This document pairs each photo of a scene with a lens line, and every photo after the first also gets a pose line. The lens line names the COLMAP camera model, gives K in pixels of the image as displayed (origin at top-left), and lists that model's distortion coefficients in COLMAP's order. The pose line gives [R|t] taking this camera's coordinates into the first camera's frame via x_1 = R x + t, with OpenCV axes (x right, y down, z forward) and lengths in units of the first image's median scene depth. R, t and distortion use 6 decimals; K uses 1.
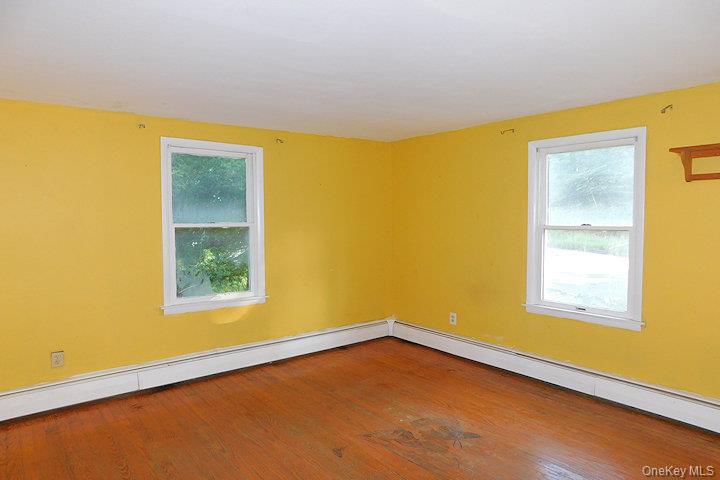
lens RADIAL K [[493.2, 0, 360.0], [0, 493.2, 240.0], [0, 0, 1]] dist [-0.002019, 0.002200]
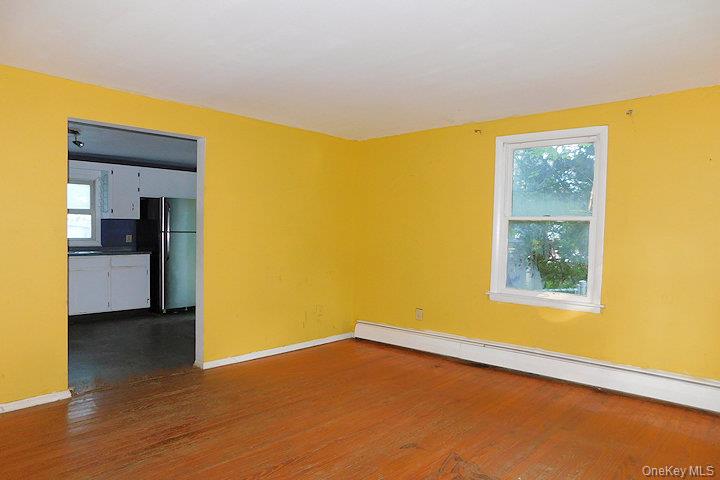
lens RADIAL K [[493.2, 0, 360.0], [0, 493.2, 240.0], [0, 0, 1]] dist [-0.002019, 0.002200]
pose [[0.178686, 0.031886, -0.983389, 0.573237], [-0.072570, 0.997179, 0.019147, 0.019580], [0.981226, 0.067944, 0.180496, 0.483008]]
